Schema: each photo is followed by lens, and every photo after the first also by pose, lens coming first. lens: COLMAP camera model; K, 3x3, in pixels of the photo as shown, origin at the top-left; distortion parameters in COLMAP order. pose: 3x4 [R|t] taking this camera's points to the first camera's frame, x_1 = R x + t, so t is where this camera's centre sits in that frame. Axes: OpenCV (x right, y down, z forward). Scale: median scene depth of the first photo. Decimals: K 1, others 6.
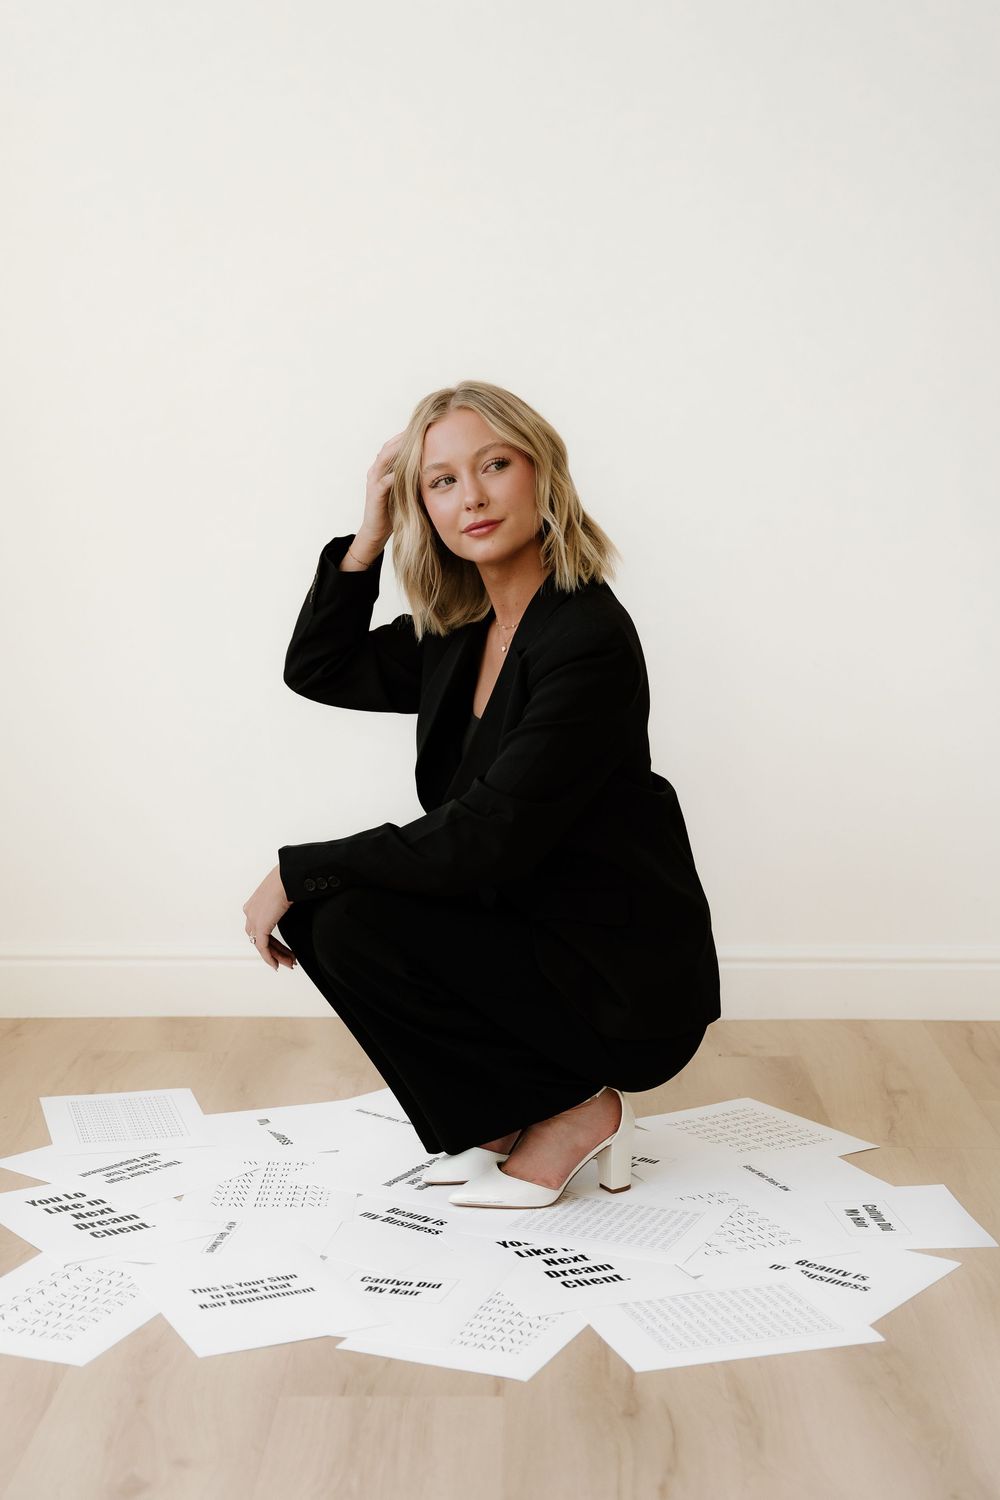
lens RADIAL K [[2303.6, 0, 483.7], [0, 2303.6, 753.3], [0, 0, 1]] dist [-0.028996, 0.000000]
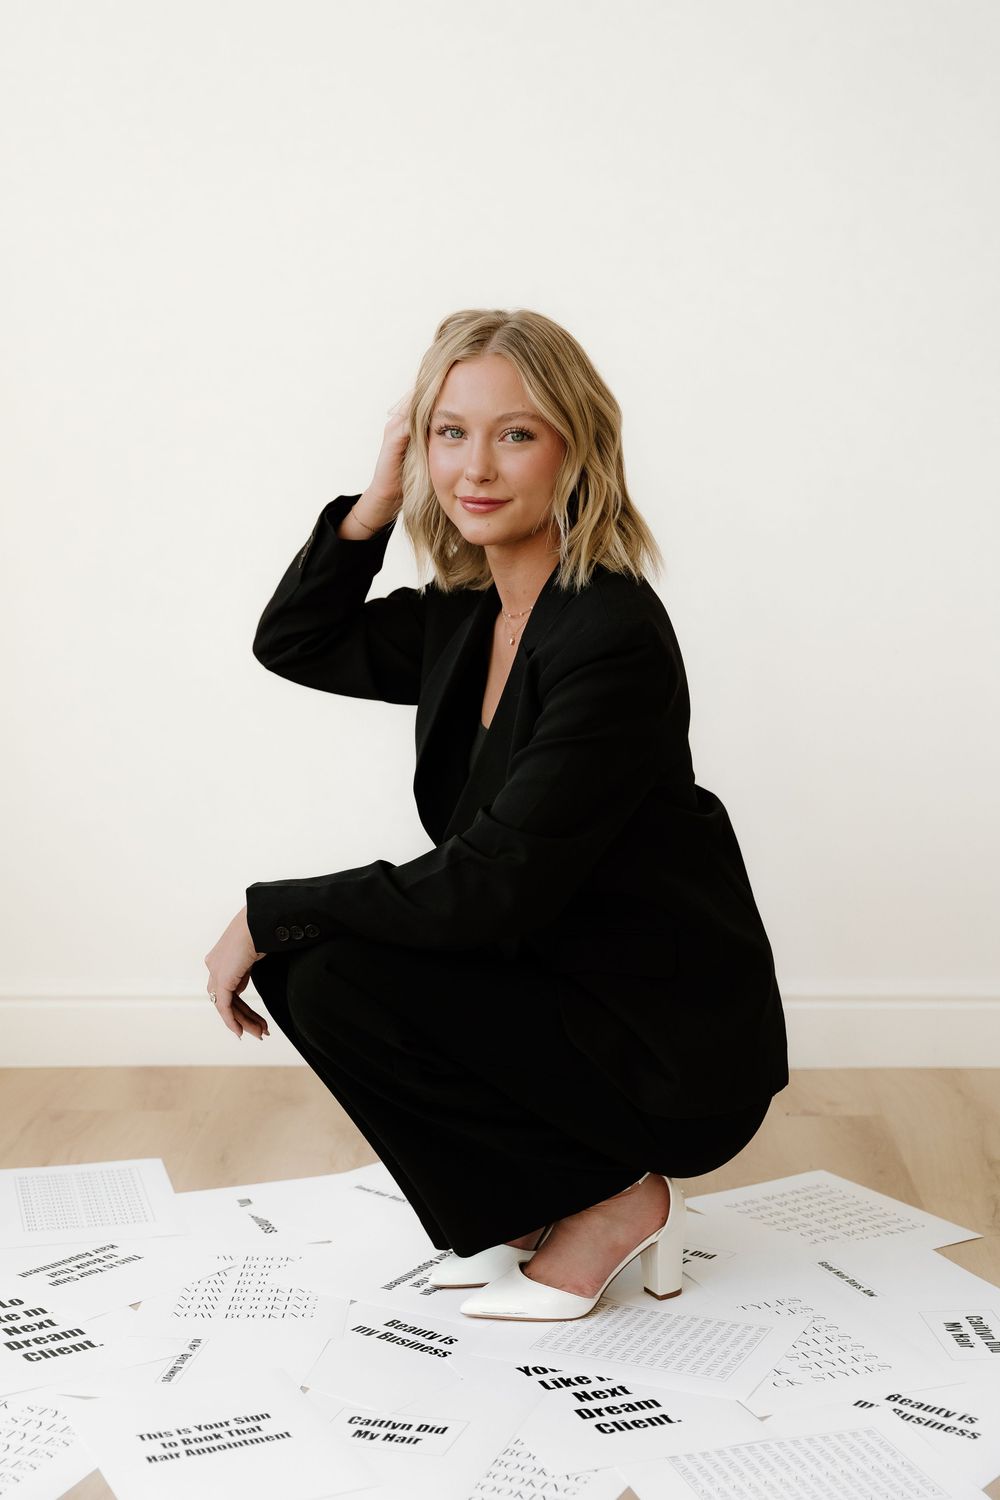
lens RADIAL K [[2303.6, 0, 462.4], [0, 2303.6, 725.1], [0, 0, 1]] dist [-0.028996, 0.000000]
pose [[0.999480, -0.006100, -0.031678, 0.013067], [0.005960, 0.999972, -0.004531, -0.011676], [0.031705, 0.004340, 0.999488, 0.178805]]
